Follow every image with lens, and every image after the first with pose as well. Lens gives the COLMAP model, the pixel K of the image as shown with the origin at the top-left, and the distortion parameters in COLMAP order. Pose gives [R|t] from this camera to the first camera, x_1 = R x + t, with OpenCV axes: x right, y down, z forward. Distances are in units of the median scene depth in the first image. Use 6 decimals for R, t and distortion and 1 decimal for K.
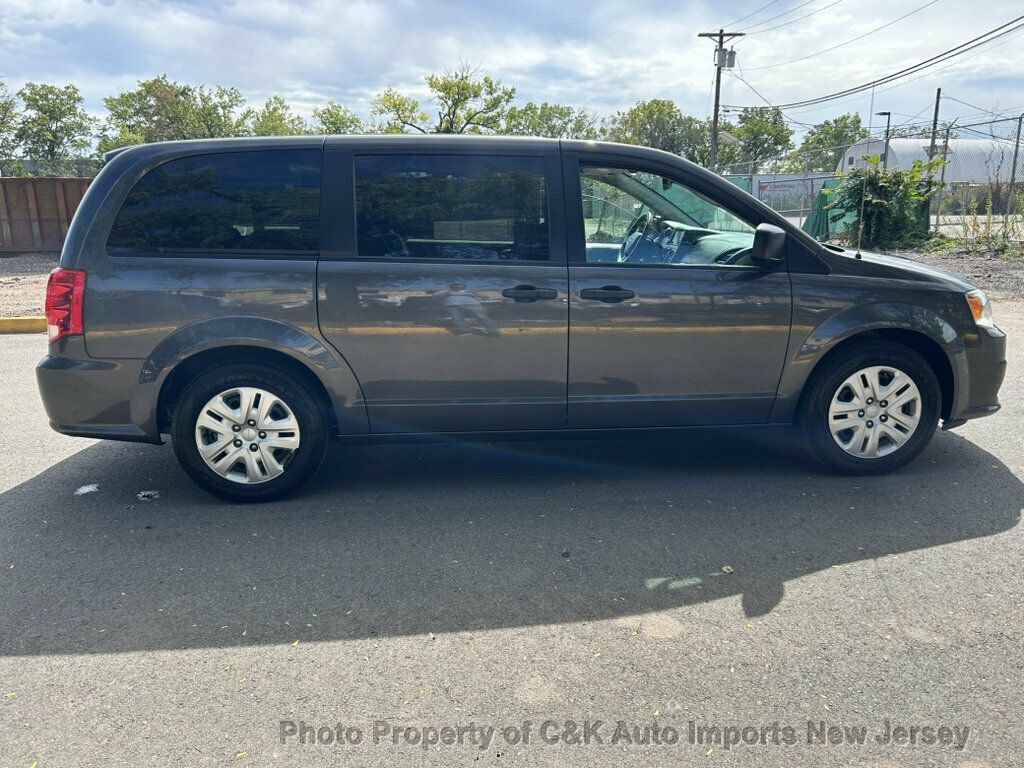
lens RADIAL K [[760.1, 0, 513.0], [0, 760.1, 370.5], [0, 0, 1]] dist [0.053007, -0.063295]
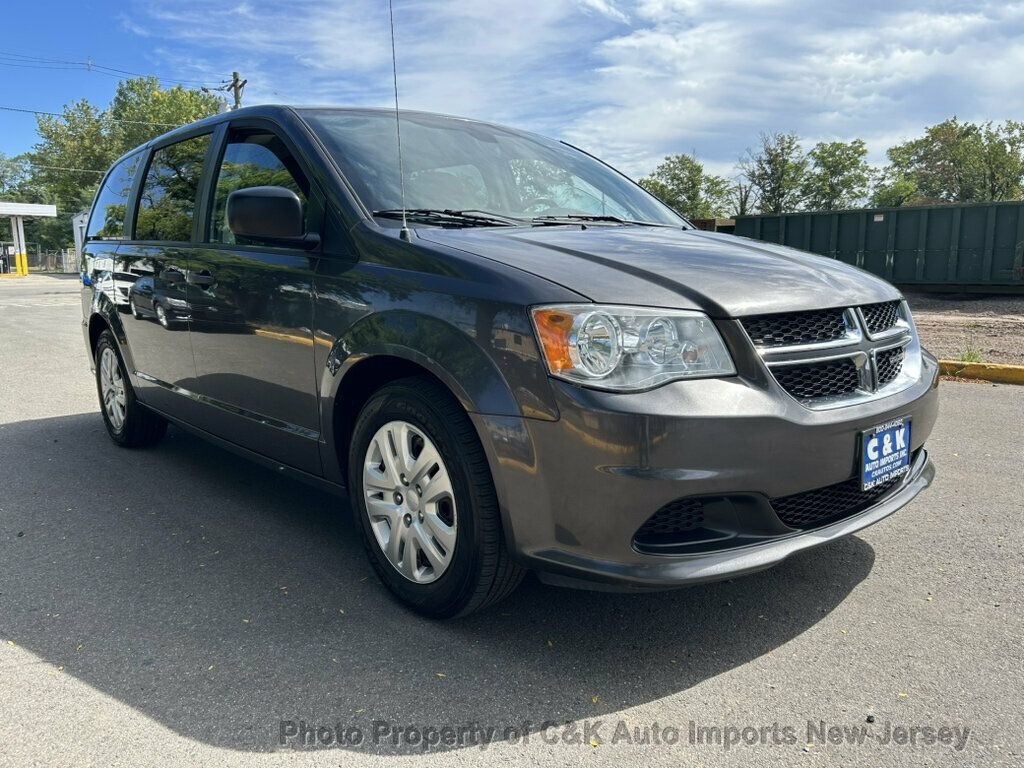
lens RADIAL K [[761.4, 0, 508.2], [0, 761.4, 385.1], [0, 0, 1]] dist [0.035384, -0.028605]
pose [[0.611395, 0.128878, -0.780760, 0.971774], [-0.160391, 0.986352, 0.037215, -0.067545], [0.774900, 0.102474, 0.623722, 0.694651]]
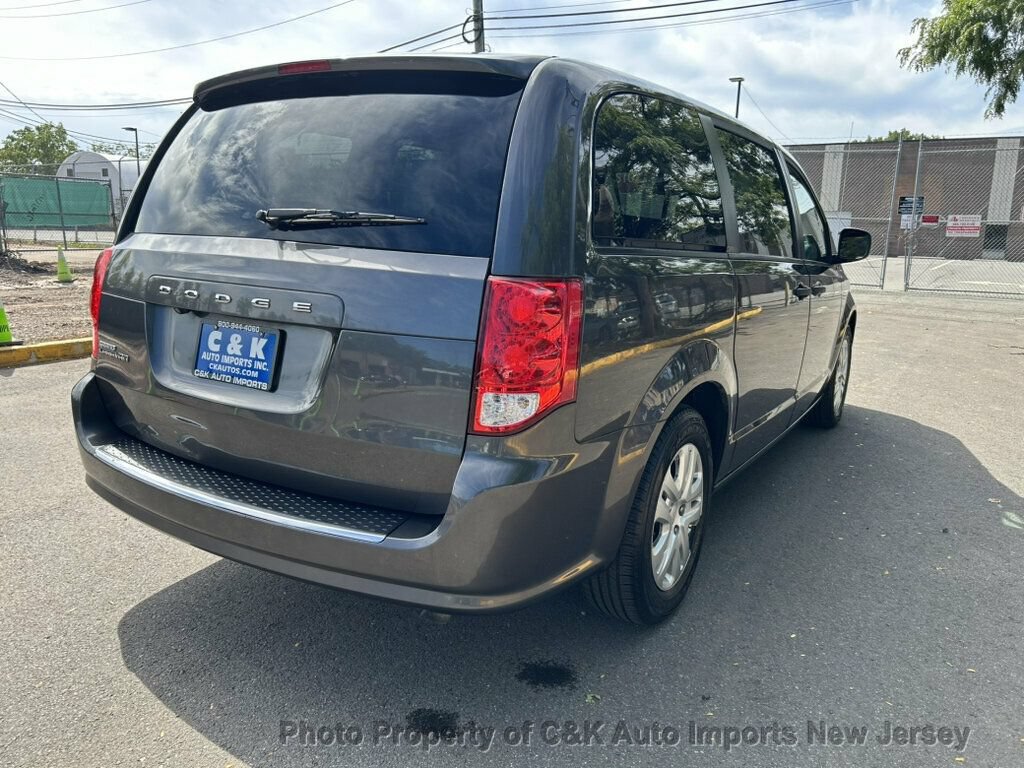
lens RADIAL K [[760.1, 0, 513.0], [0, 760.1, 370.5], [0, 0, 1]] dist [0.053007, -0.063295]
pose [[0.589661, -0.117349, 0.799080, -0.912213], [0.134797, 0.989810, 0.045889, -0.090648], [-0.796322, 0.080655, 0.599471, 0.664648]]
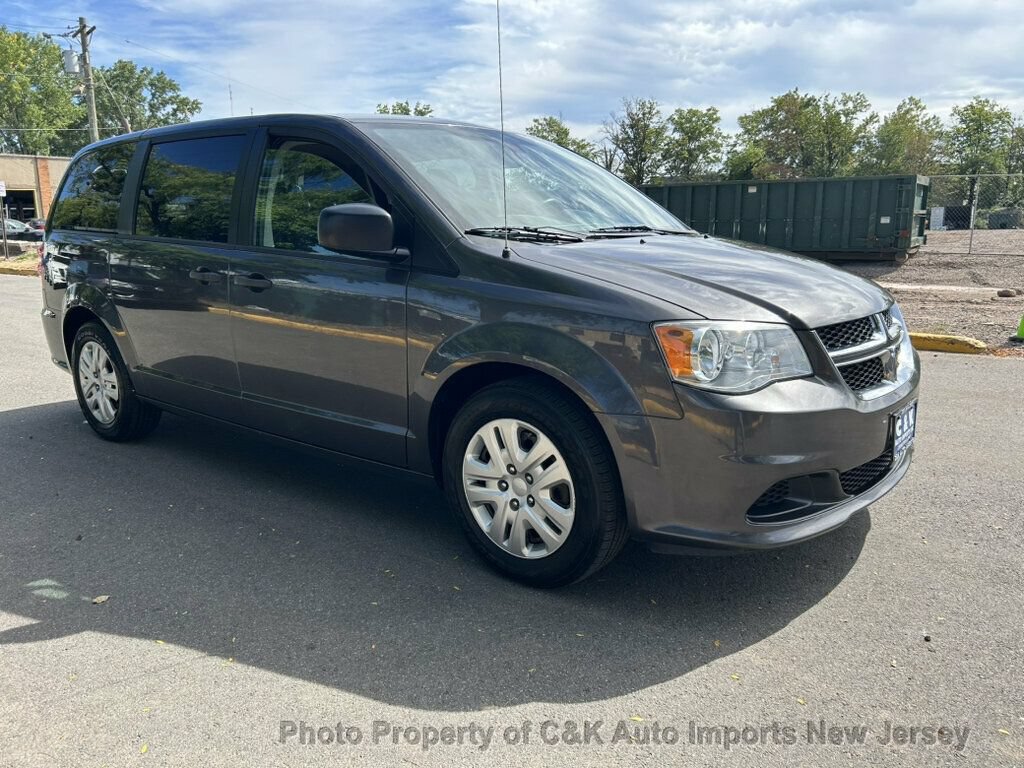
lens RADIAL K [[760.1, 0, 513.0], [0, 760.1, 370.5], [0, 0, 1]] dist [0.053007, -0.063295]
pose [[0.736770, 0.132311, -0.663072, 0.905594], [-0.139522, 0.989312, 0.042380, -0.075385], [0.661592, 0.061288, 0.747355, 0.501588]]
